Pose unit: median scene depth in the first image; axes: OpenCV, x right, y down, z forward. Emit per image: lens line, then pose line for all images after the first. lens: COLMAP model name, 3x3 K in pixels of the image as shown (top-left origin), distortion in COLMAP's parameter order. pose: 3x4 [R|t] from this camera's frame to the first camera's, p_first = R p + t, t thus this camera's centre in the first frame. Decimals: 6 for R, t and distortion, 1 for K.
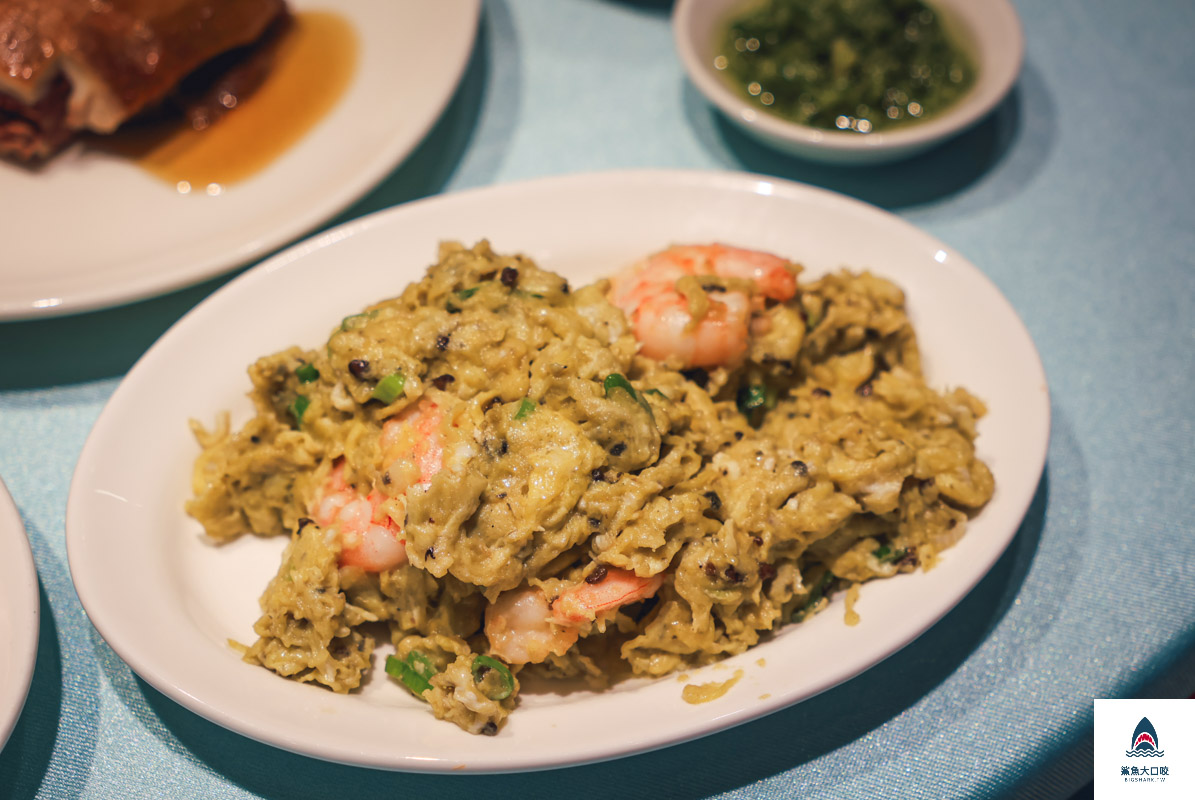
lens RADIAL K [[2366.2, 0, 597.5], [0, 2366.2, 400.0], [0, 0, 1]] dist [0.026421, 0.275369]
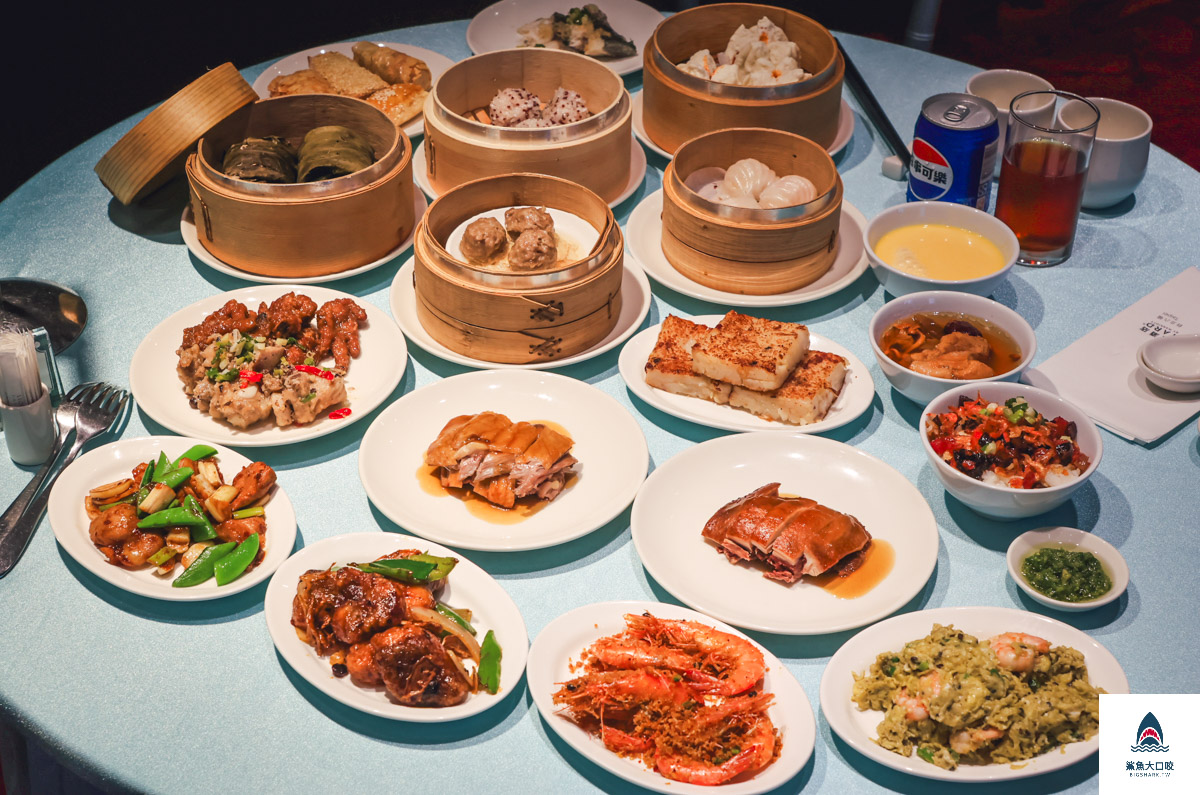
lens RADIAL K [[1905.2, 0, 600.0], [0, 1905.2, 397.5], [0, 0, 1]] dist [0.018426, 0.101998]
pose [[0.989493, 0.086553, -0.115807, -0.255994], [-0.107151, 0.976787, -0.185486, 0.168895], [0.097064, 0.195946, 0.975799, -1.691954]]
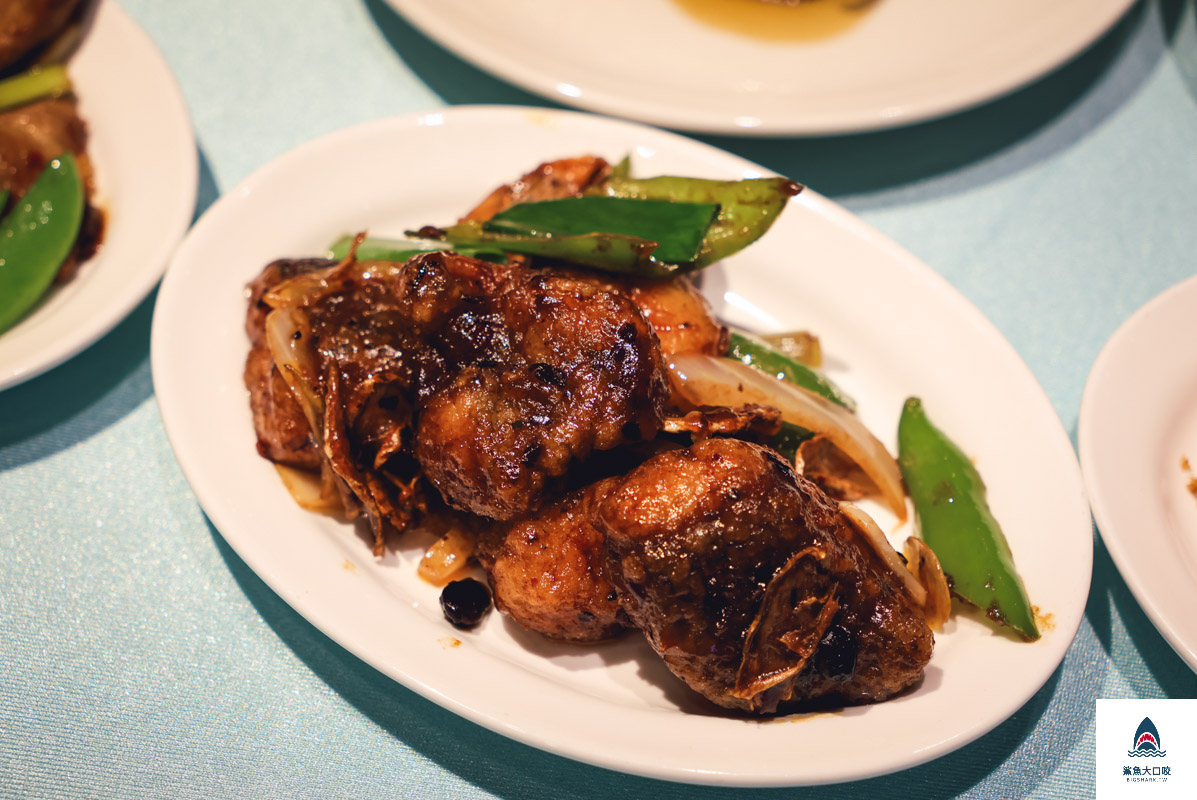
lens RADIAL K [[2370.2, 0, 598.5], [0, 2370.2, 400.0], [0, 0, 1]] dist [0.026421, 0.275369]
pose [[0.999878, -0.010226, 0.011812, -0.856887], [0.009681, 0.998926, 0.045320, -0.045274], [-0.012263, -0.045200, 0.998903, -0.000205]]
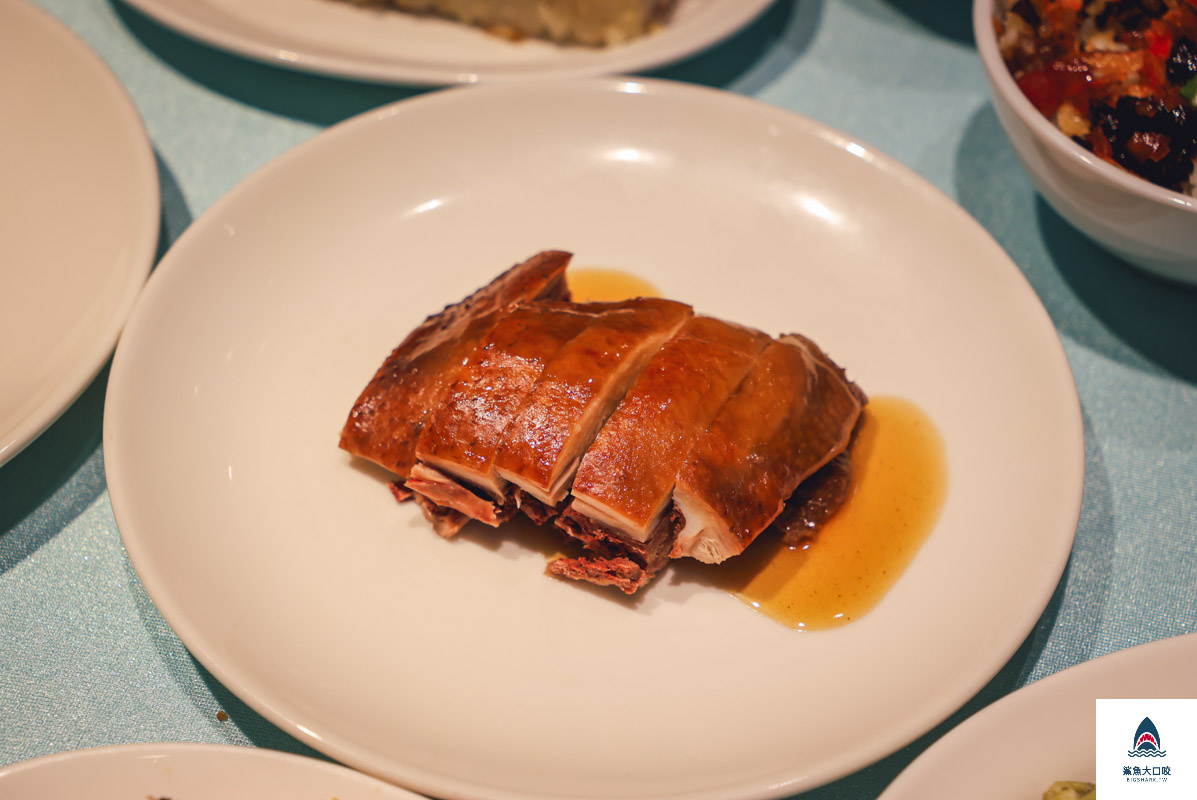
lens RADIAL K [[2370.2, 0, 598.5], [0, 2370.2, 400.0], [0, 0, 1]] dist [0.026421, 0.275369]
pose [[0.999717, 0.003622, 0.023514, -0.324821], [-0.003830, 0.999954, 0.008815, -0.220067], [-0.023481, -0.008902, 0.999685, 0.082595]]
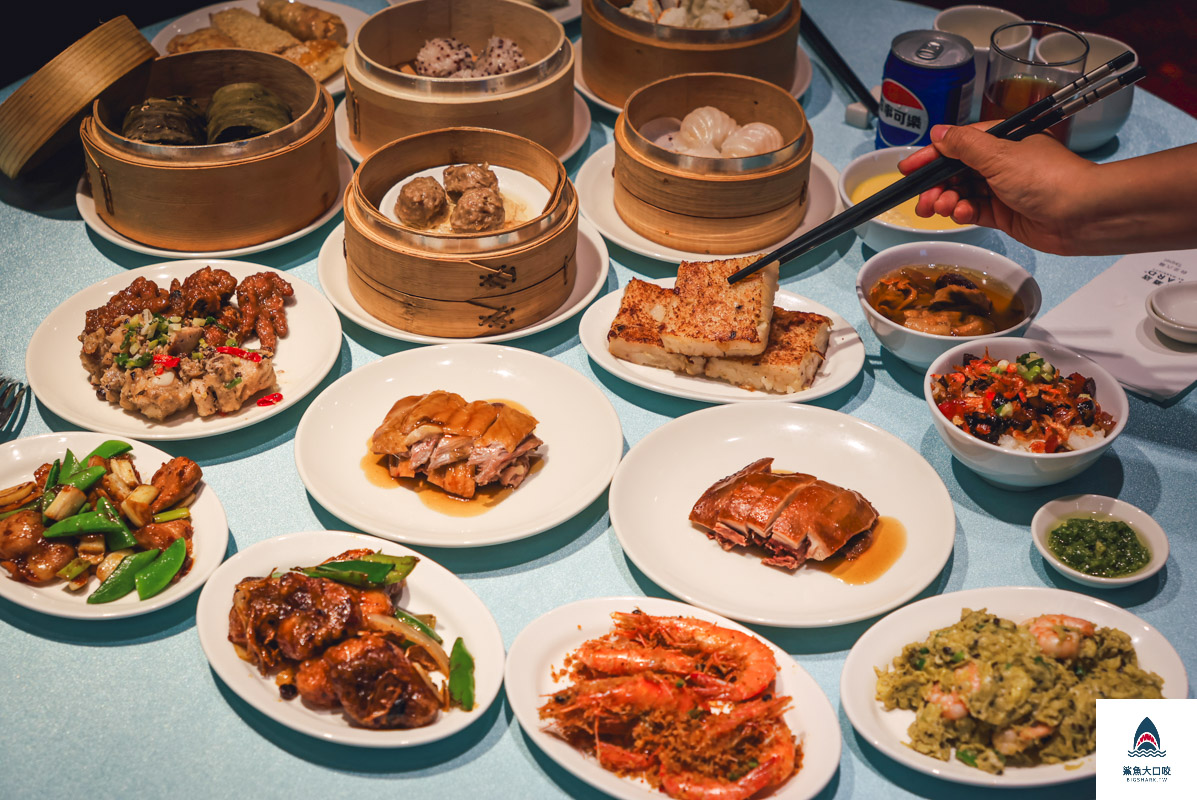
lens RADIAL K [[1898.1, 0, 598.5], [0, 1898.1, 400.0], [0, 0, 1]] dist [0.023567, 0.125378]
pose [[0.996916, 0.050289, -0.060247, -0.398450], [-0.060784, 0.980388, -0.187471, 0.148242], [0.049637, 0.190555, 0.980421, -1.350682]]
